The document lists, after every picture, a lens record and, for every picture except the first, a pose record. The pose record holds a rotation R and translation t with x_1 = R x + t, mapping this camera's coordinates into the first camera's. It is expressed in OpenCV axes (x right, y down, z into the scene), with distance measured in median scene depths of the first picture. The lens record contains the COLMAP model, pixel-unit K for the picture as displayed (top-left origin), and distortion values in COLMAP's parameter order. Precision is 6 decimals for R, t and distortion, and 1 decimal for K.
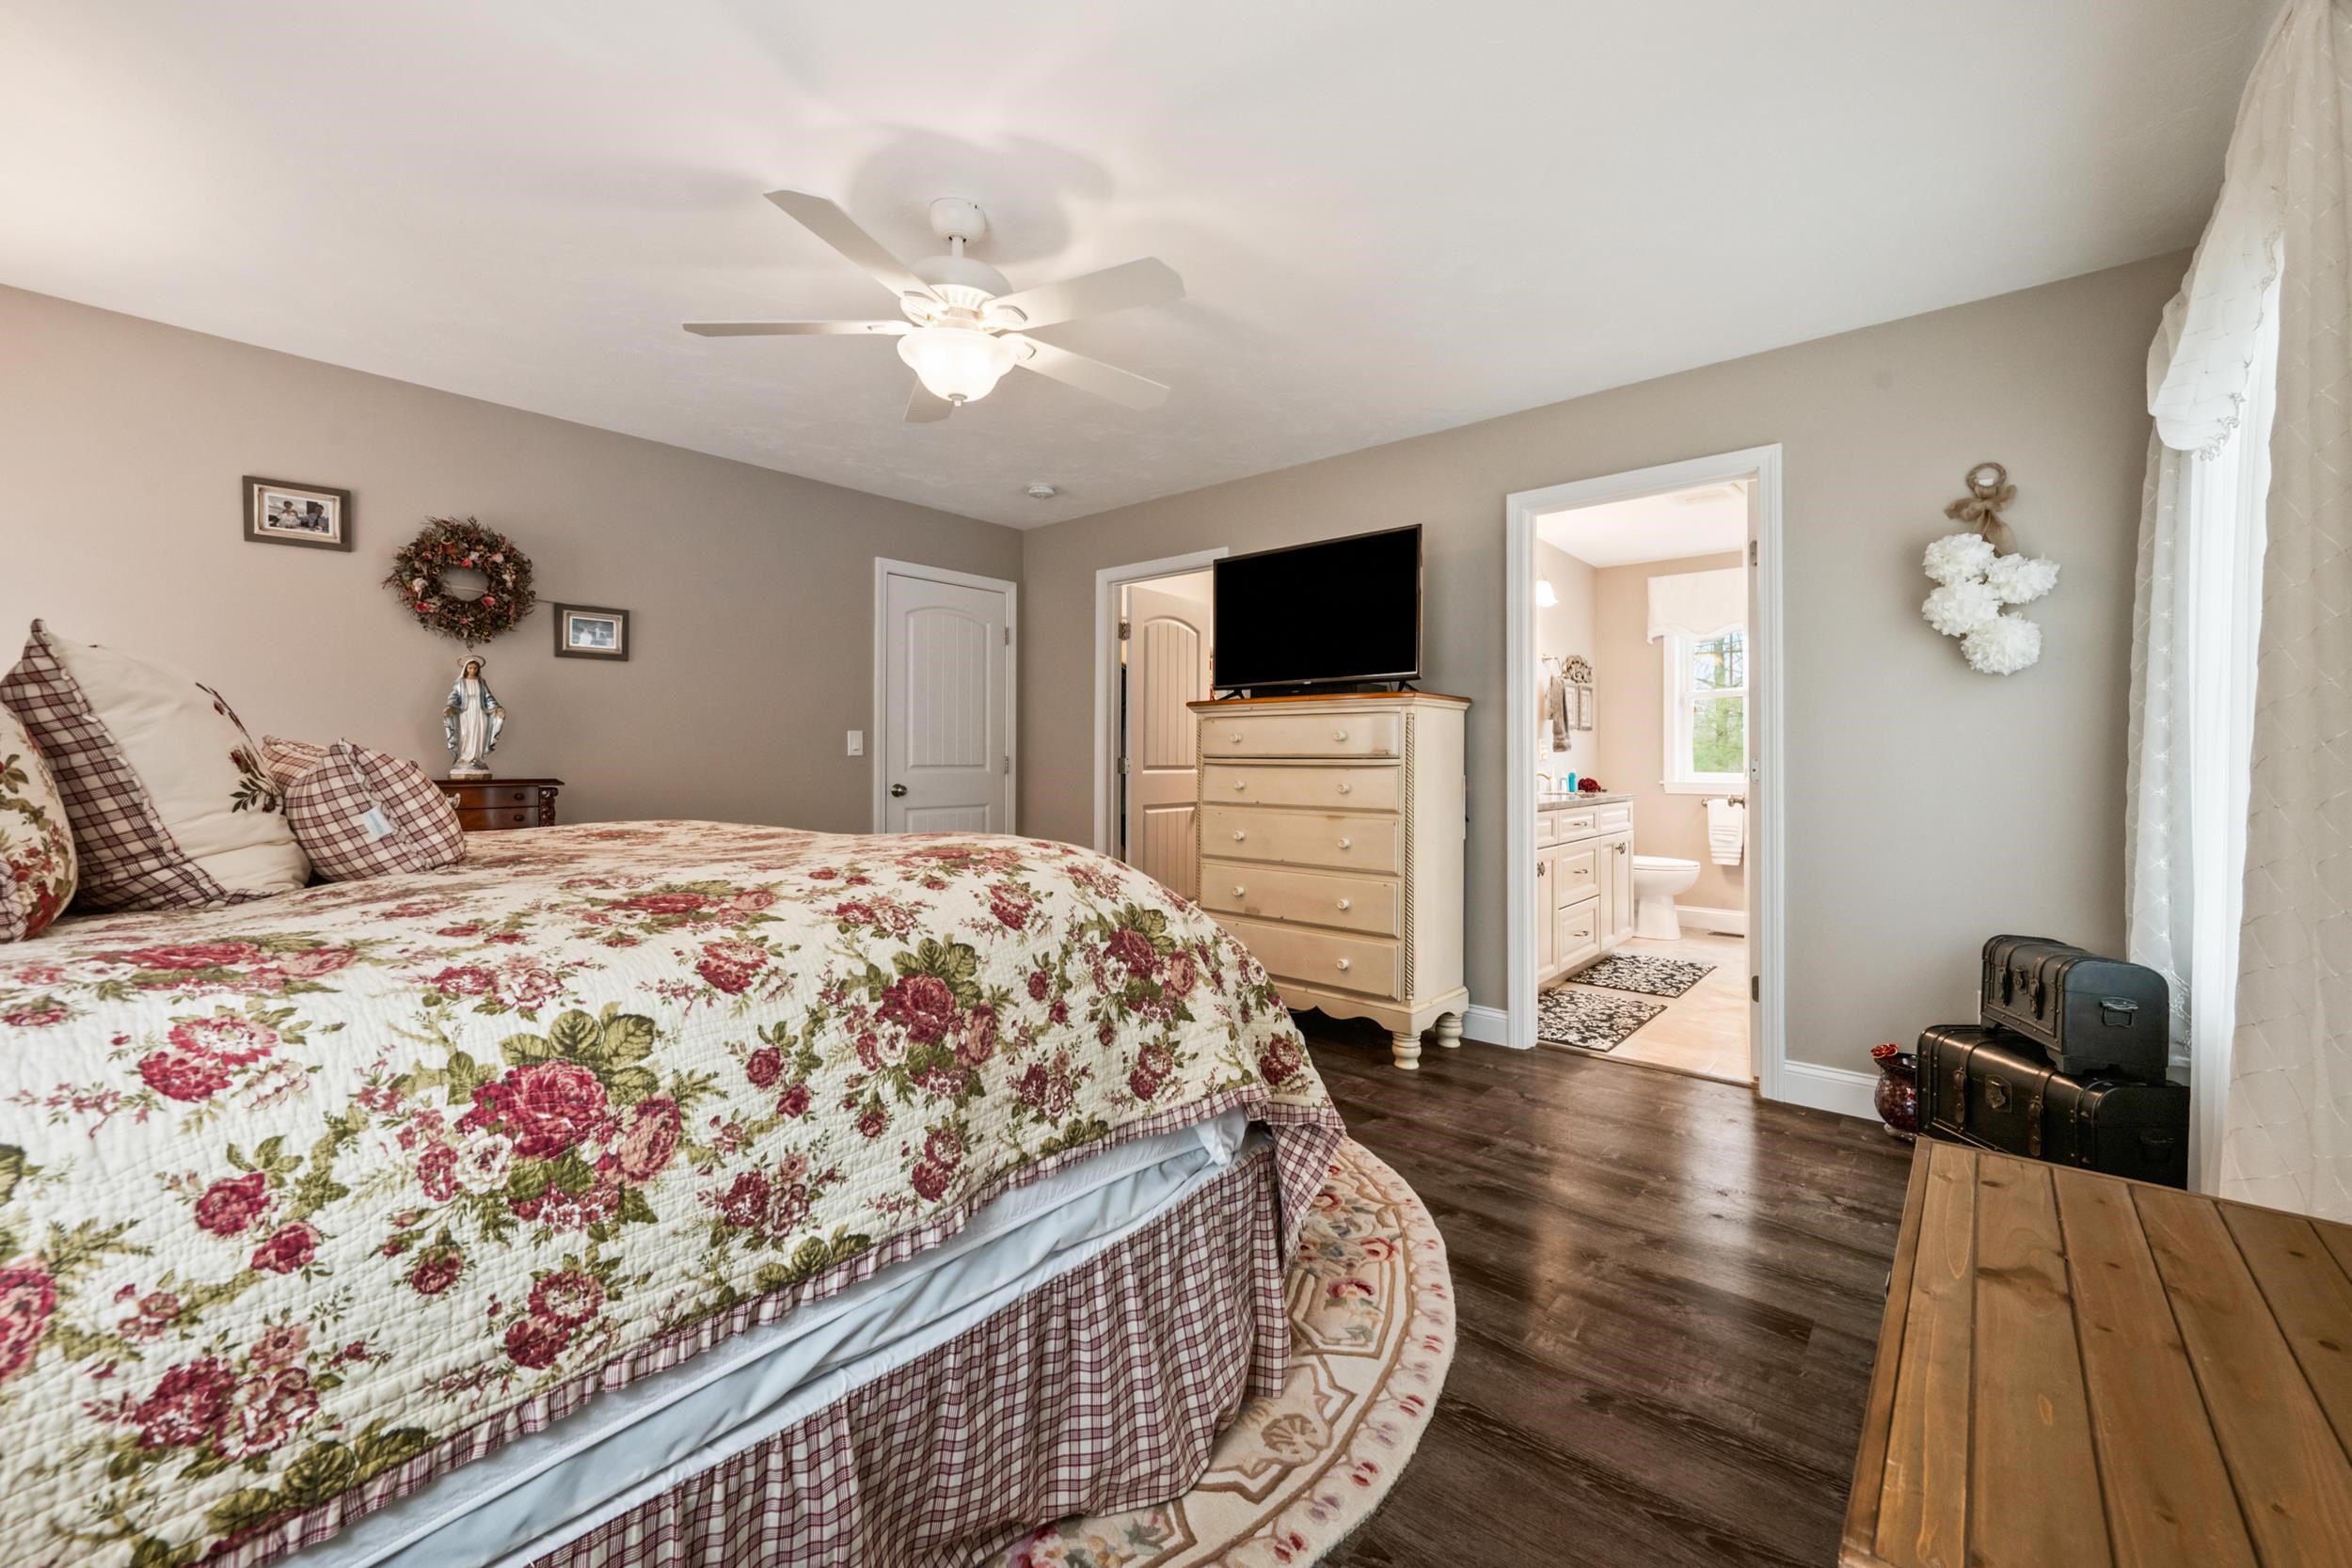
lens RADIAL K [[933.6, 0, 1184.8], [0, 933.6, 774.4], [0, 0, 1]] dist [-0.000331, -0.000026]
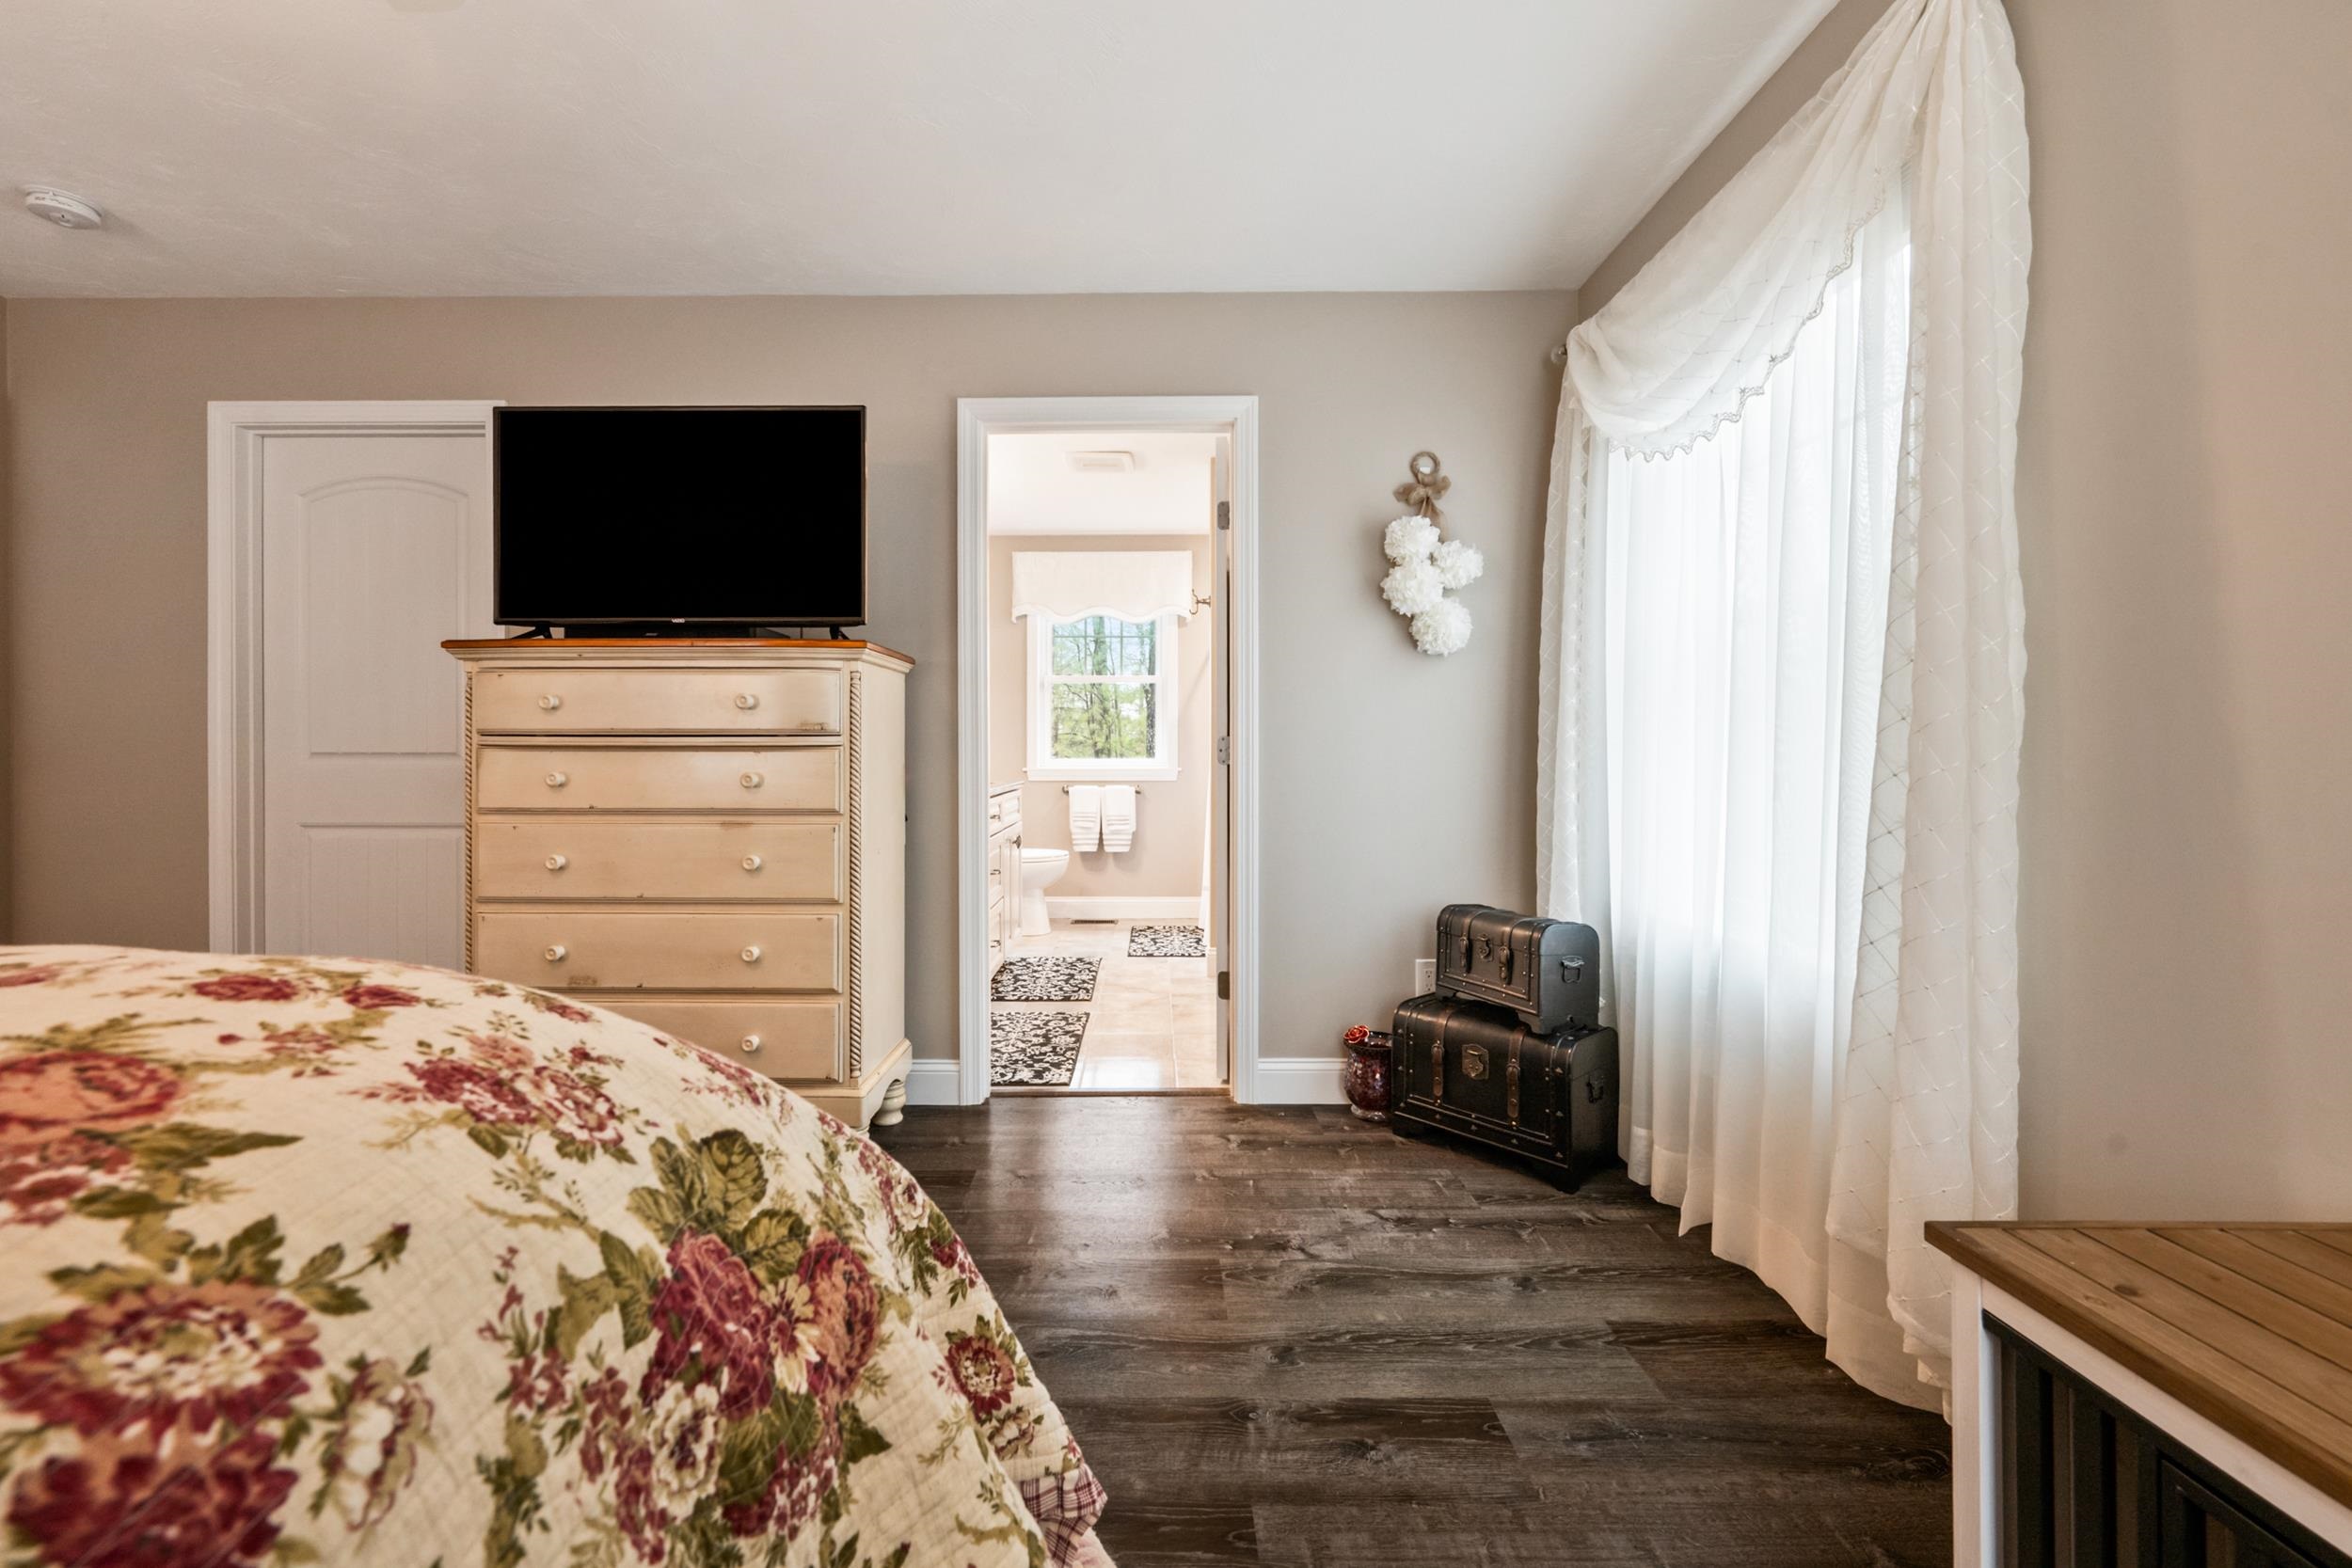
lens RADIAL K [[991.0, 0, 1165.2], [0, 991.0, 765.6], [0, 0, 1]] dist [-0.001267, -0.000172]
pose [[0.764903, -0.012905, 0.644016, -0.061809], [0.013745, 0.999899, 0.003712, 0.005923], [-0.643998, 0.006013, 0.765003, 0.278885]]
